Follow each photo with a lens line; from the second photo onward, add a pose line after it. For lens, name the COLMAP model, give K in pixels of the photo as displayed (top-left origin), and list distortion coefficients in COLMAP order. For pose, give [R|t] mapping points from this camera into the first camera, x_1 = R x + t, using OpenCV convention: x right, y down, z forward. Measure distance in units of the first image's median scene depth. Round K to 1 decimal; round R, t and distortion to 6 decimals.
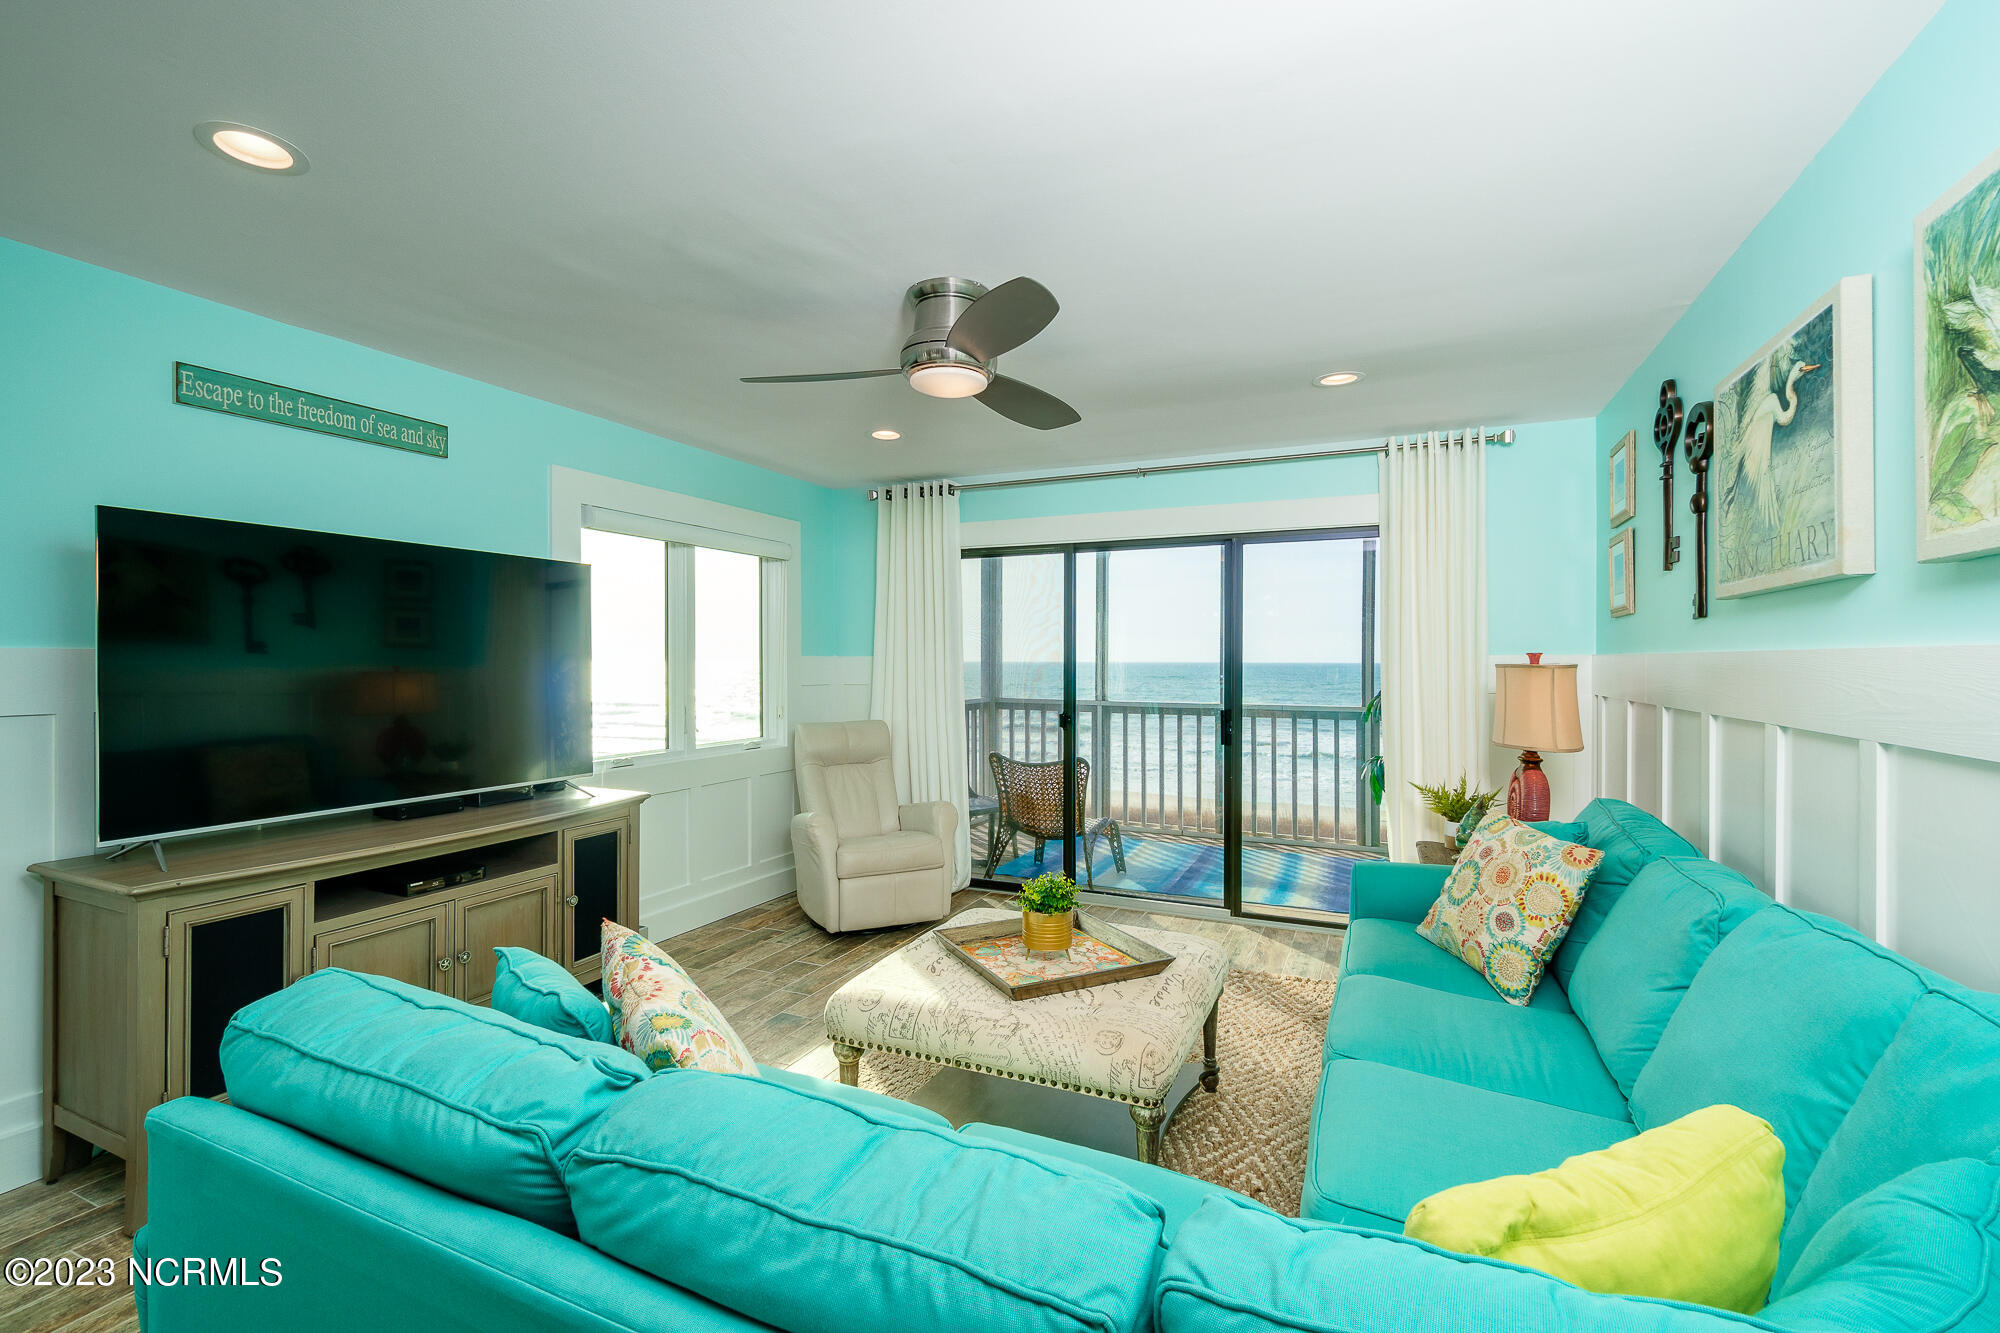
lens RADIAL K [[877.0, 0, 989.0], [0, 877.0, 663.7], [0, 0, 1]] dist [-0.002388, 0.001621]
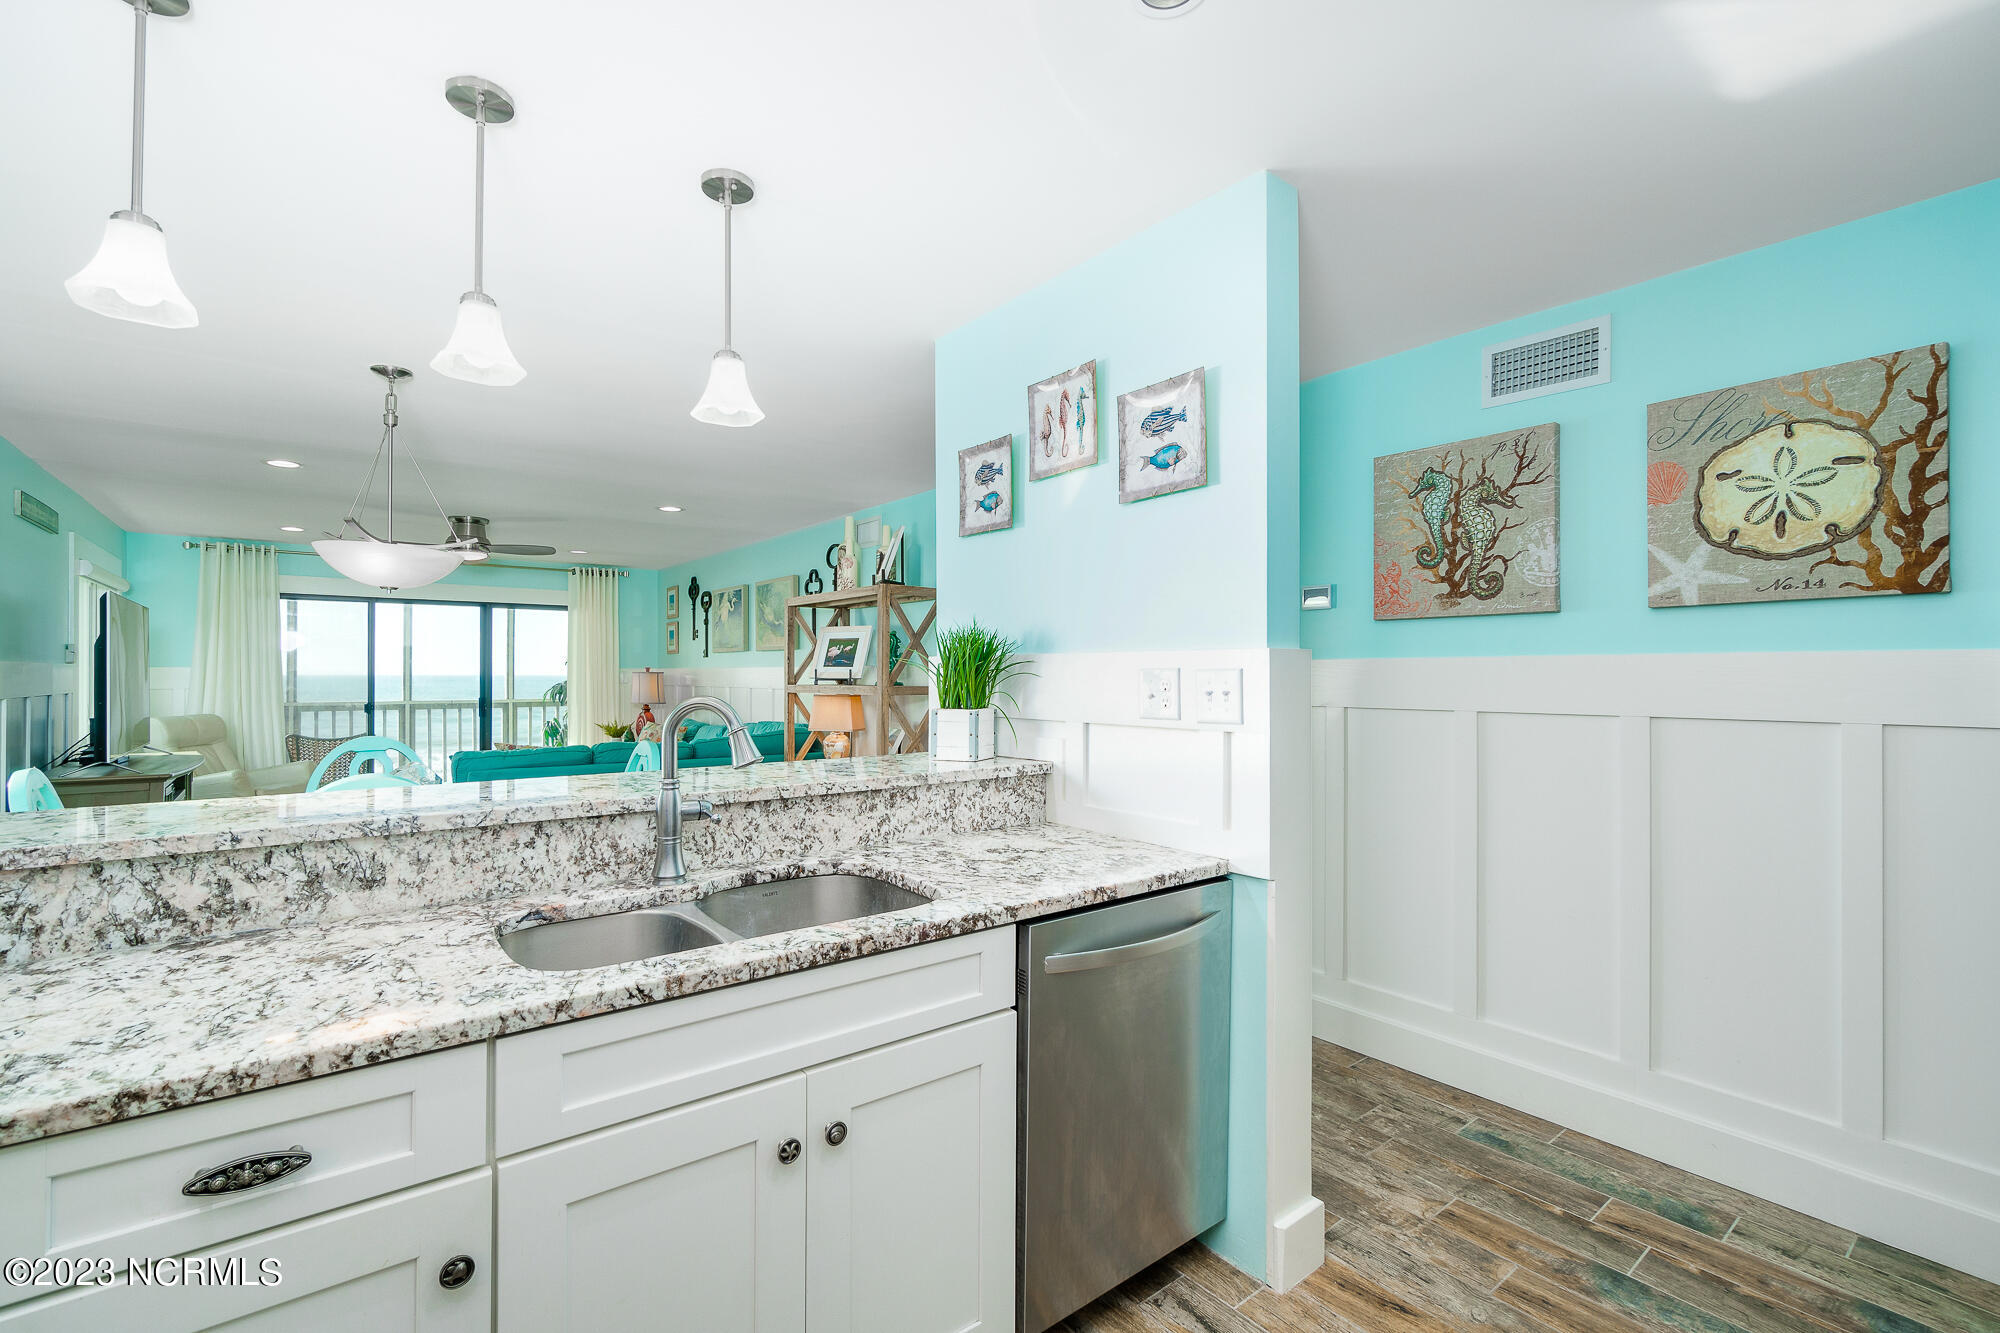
lens RADIAL K [[861.8, 0, 1007.8], [0, 861.8, 669.9], [0, 0, 1]] dist [-0.004479, 0.002243]
pose [[0.446504, 0.001682, 0.894780, -1.197090], [0.003471, 0.999987, -0.003612, 0.008462], [-0.894775, 0.004718, 0.446493, -1.104559]]
